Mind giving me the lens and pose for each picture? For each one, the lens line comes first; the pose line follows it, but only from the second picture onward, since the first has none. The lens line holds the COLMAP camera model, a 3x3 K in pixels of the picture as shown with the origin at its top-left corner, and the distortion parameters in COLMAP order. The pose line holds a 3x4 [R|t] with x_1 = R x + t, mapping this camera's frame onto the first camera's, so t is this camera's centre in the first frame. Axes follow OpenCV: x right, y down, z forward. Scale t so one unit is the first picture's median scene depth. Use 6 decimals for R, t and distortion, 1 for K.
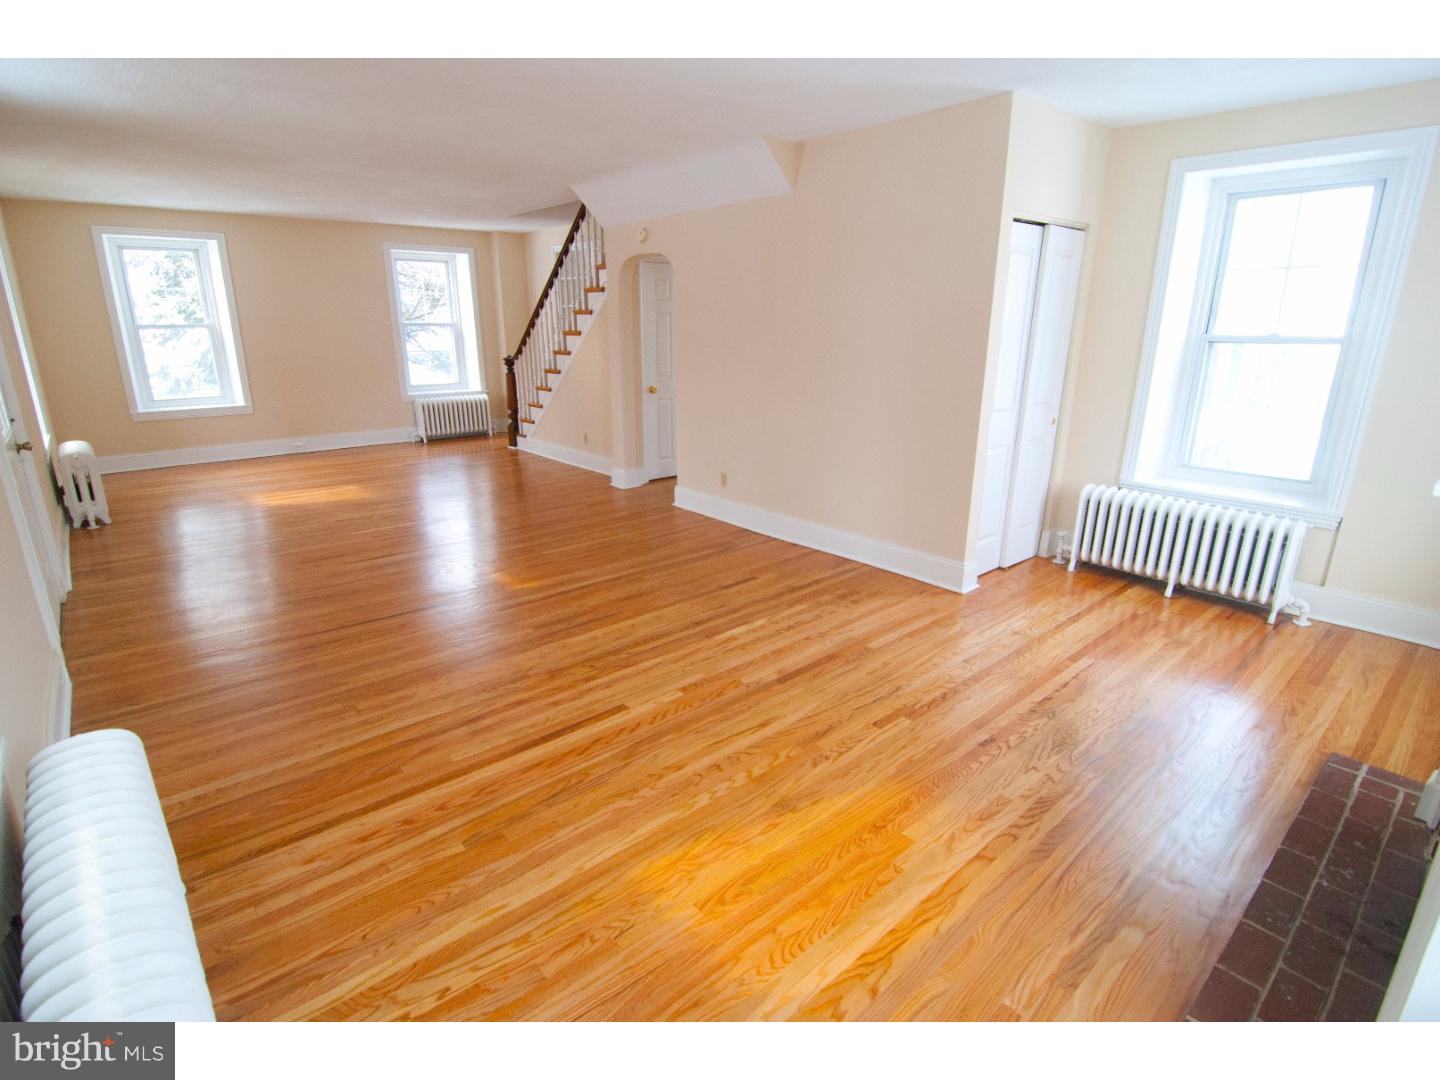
lens RADIAL K [[723.6, 0, 720.0], [0, 723.6, 540.0], [0, 0, 1]] dist [0.002841, -0.013910]
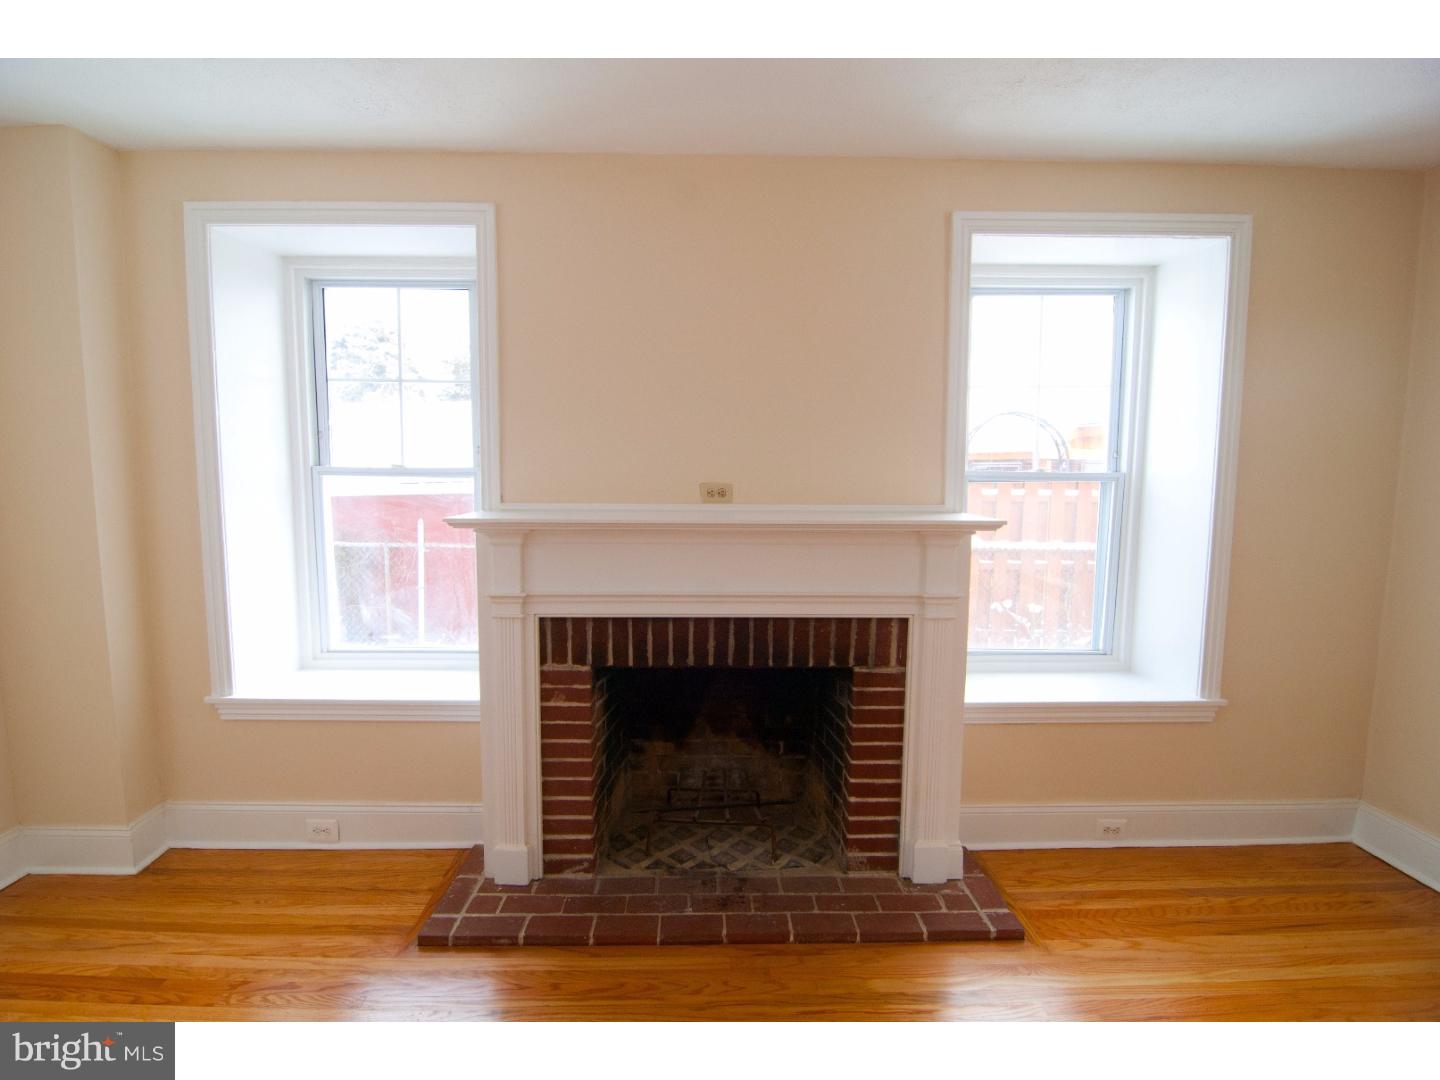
lens RADIAL K [[710.8, 0, 720.0], [0, 710.8, 540.0], [0, 0, 1]] dist [-0.000730, -0.015037]
pose [[-0.767804, -0.085162, 0.635000, 0.055732], [0.170942, 0.927967, 0.331145, -0.255602], [-0.617460, 0.362802, -0.697938, 0.843902]]
